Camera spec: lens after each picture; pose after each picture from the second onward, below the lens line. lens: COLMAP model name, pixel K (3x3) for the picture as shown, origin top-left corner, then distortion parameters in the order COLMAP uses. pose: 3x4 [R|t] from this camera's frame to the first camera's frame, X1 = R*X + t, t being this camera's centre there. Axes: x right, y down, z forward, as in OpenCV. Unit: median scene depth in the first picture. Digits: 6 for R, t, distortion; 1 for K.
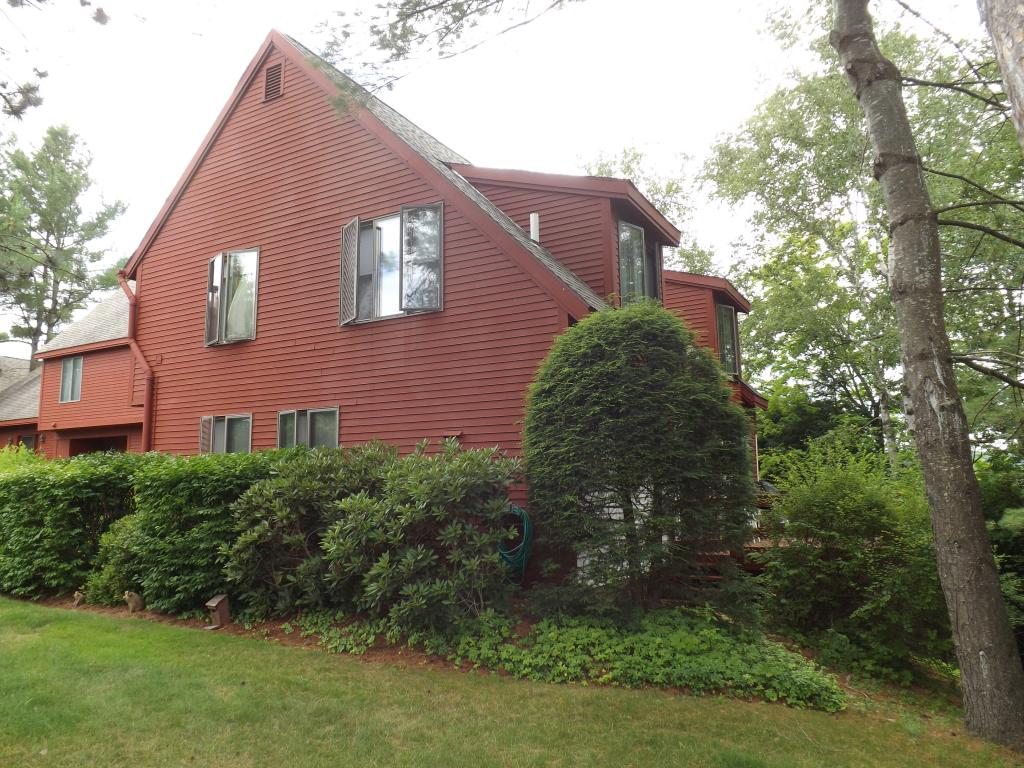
lens RADIAL K [[748.9, 0, 489.1], [0, 748.9, 338.6], [0, 0, 1]] dist [-0.057365, 0.015197]
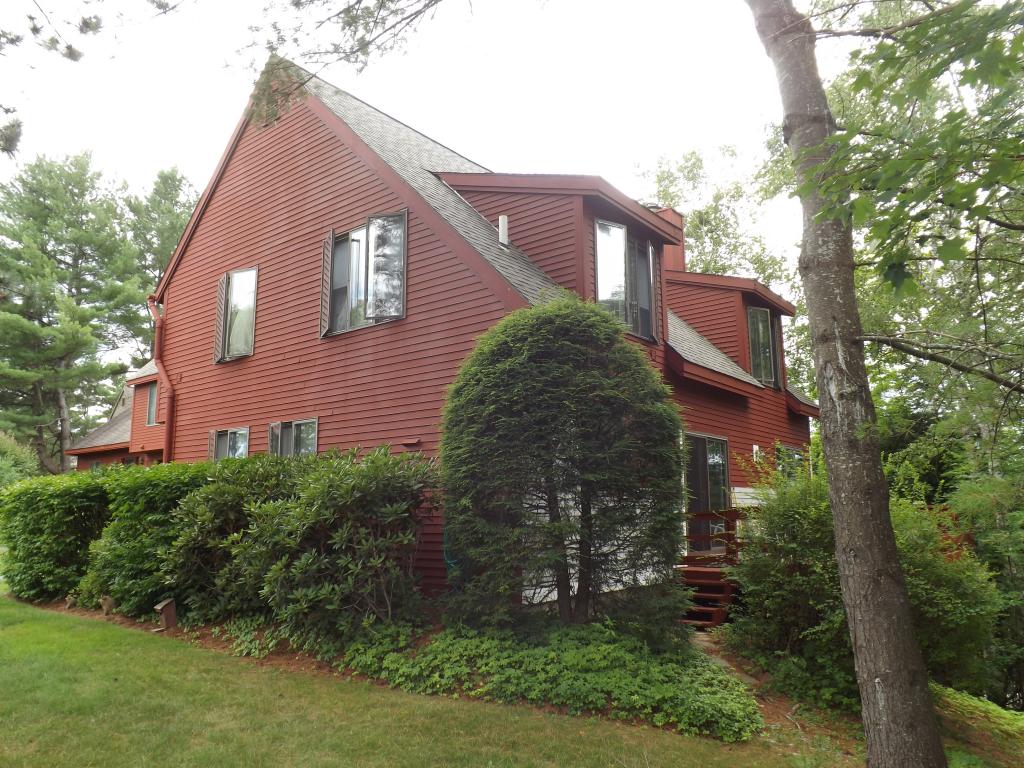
lens RADIAL K [[748.9, 0, 526.0], [0, 748.9, 352.8], [0, 0, 1]] dist [-0.057365, 0.015197]
pose [[0.988522, -0.029833, -0.148099, 0.303051], [0.027391, 0.999454, -0.018504, 0.039335], [0.148570, 0.014235, 0.988799, 0.060175]]
